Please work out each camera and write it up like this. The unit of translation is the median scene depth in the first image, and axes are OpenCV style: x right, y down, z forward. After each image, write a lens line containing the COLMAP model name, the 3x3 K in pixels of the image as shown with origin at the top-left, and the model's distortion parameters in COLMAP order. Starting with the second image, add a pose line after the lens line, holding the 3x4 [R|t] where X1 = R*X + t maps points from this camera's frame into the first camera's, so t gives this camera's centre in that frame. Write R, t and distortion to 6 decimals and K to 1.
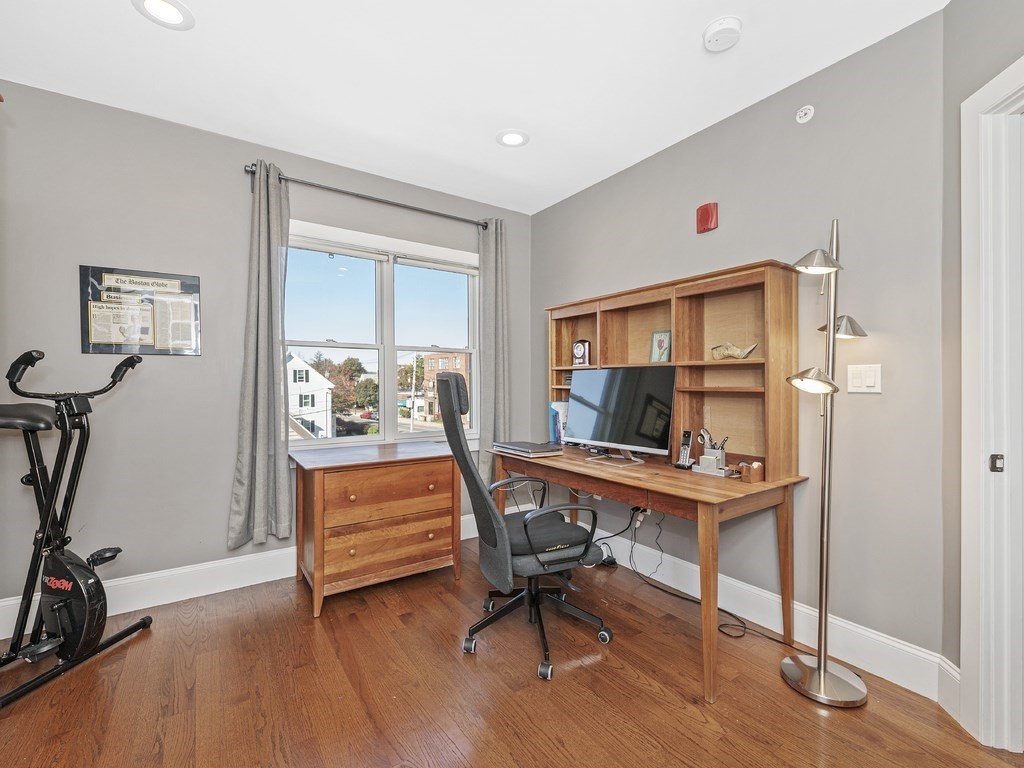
lens RADIAL K [[448.8, 0, 515.2], [0, 448.8, 383.7], [0, 0, 1]] dist [0.004062, -0.002216]
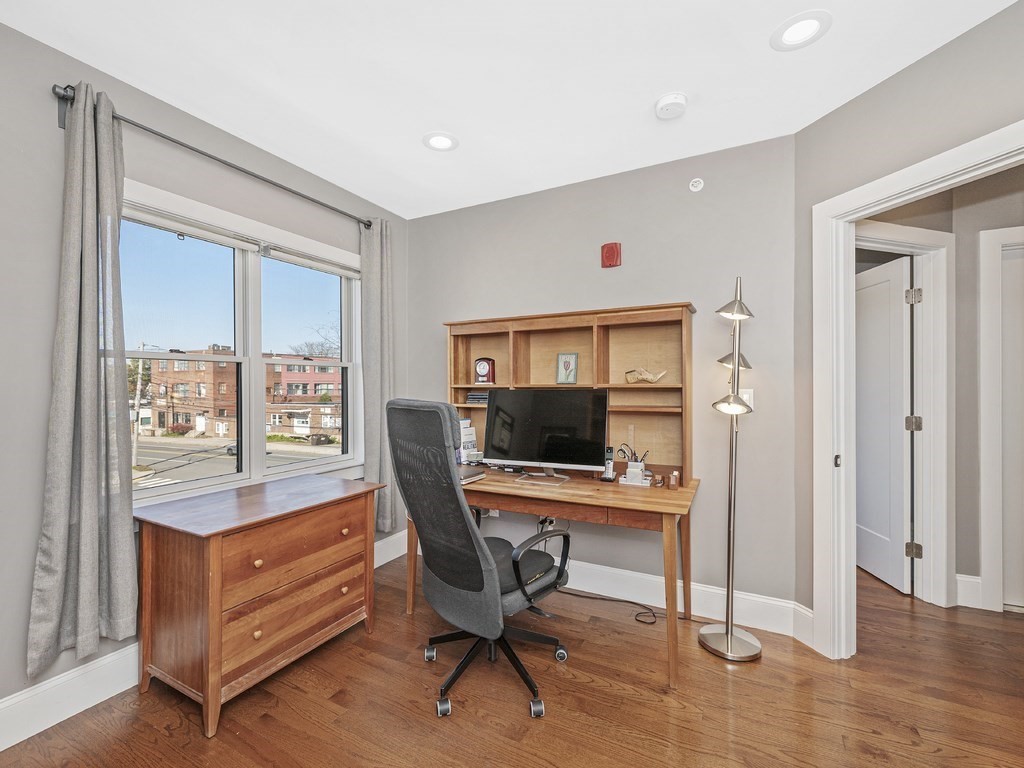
lens RADIAL K [[448.8, 0, 508.8], [0, 448.8, 385.8], [0, 0, 1]] dist [0.004062, -0.002216]
pose [[0.890238, -0.004790, 0.455471, -0.323342], [0.006481, 0.999977, -0.002151, -0.042278], [-0.455450, 0.004867, 0.890248, 0.121320]]
